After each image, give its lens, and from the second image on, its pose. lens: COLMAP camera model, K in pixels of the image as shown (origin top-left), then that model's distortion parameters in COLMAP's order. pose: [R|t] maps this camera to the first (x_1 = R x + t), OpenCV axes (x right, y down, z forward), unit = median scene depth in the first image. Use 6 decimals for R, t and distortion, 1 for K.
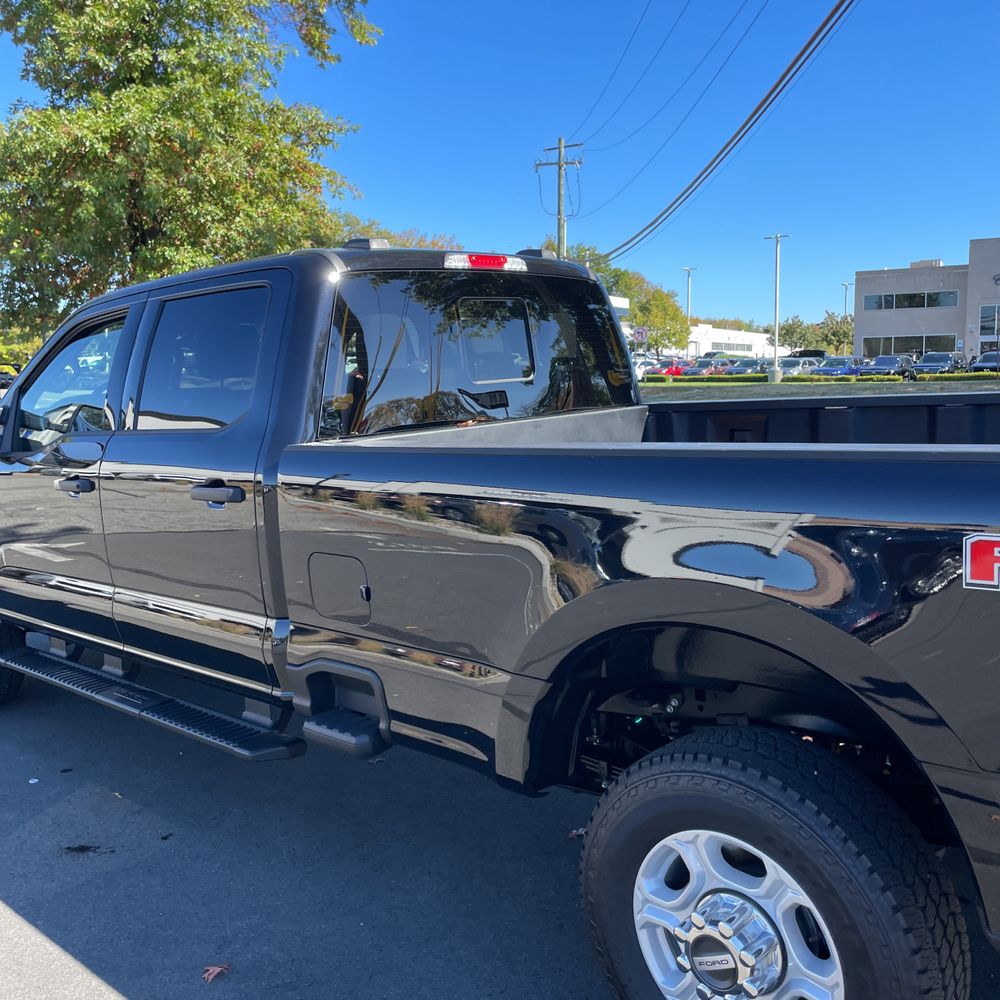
lens RADIAL K [[1003.0, 0, 494.6], [0, 1003.0, 490.9], [0, 0, 1]] dist [0.103418, -0.160701]
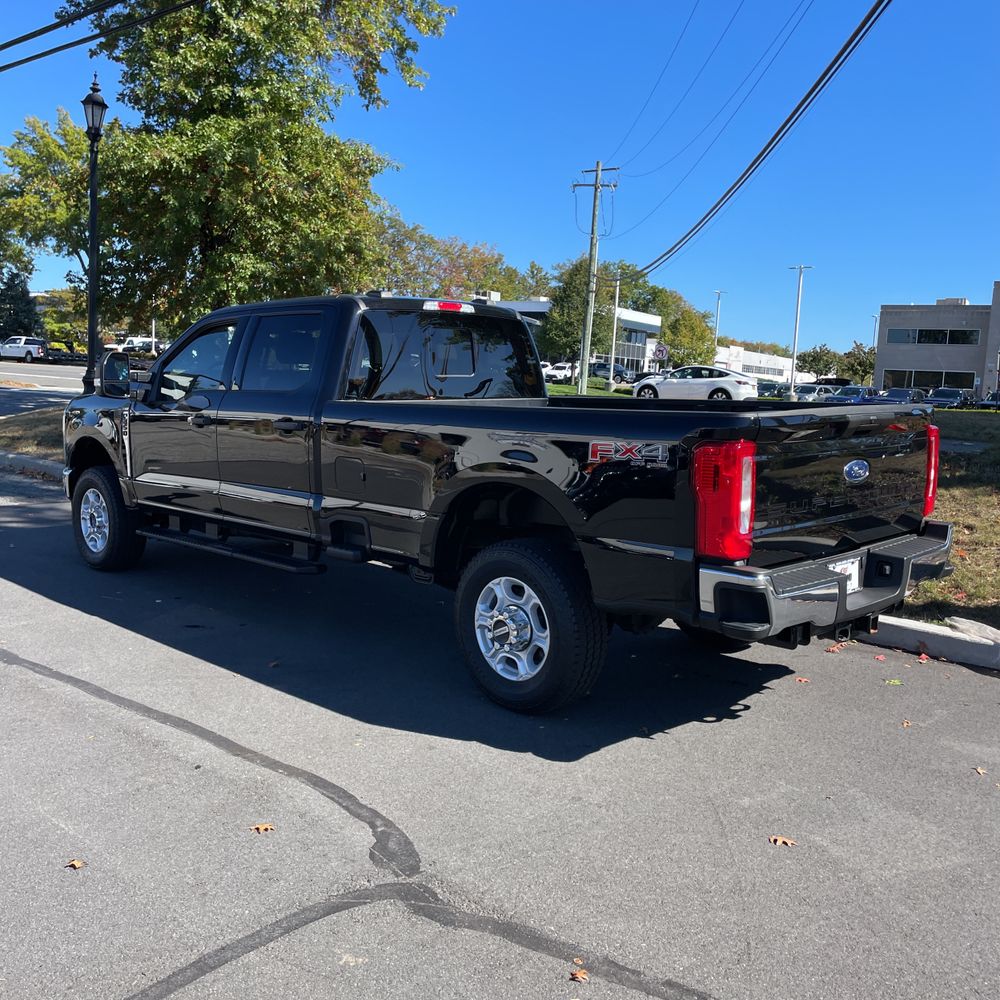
lens RADIAL K [[1003.0, 0, 494.6], [0, 1003.0, 490.9], [0, 0, 1]] dist [0.103418, -0.160701]
pose [[0.997293, 0.068380, -0.027021, 0.031378], [-0.068567, 0.997628, -0.006045, 0.021201], [0.026543, 0.007882, 0.999617, -0.163860]]
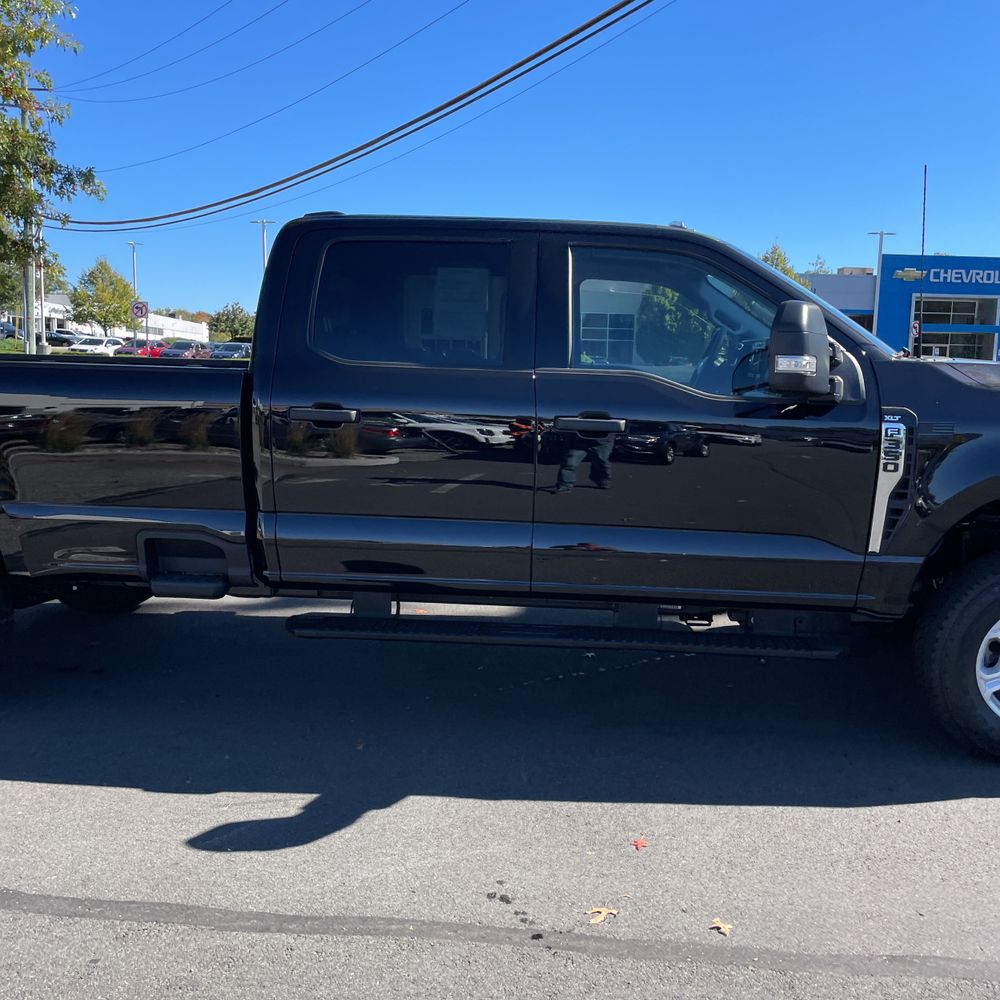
lens RADIAL K [[1001.9, 0, 520.1], [0, 1001.9, 498.2], [0, 0, 1]] dist [0.116213, -0.199591]
pose [[0.816121, -0.043340, 0.576254, -0.354836], [0.032834, 0.999050, 0.028638, 0.002376], [-0.576948, -0.004451, 0.816769, 0.141607]]
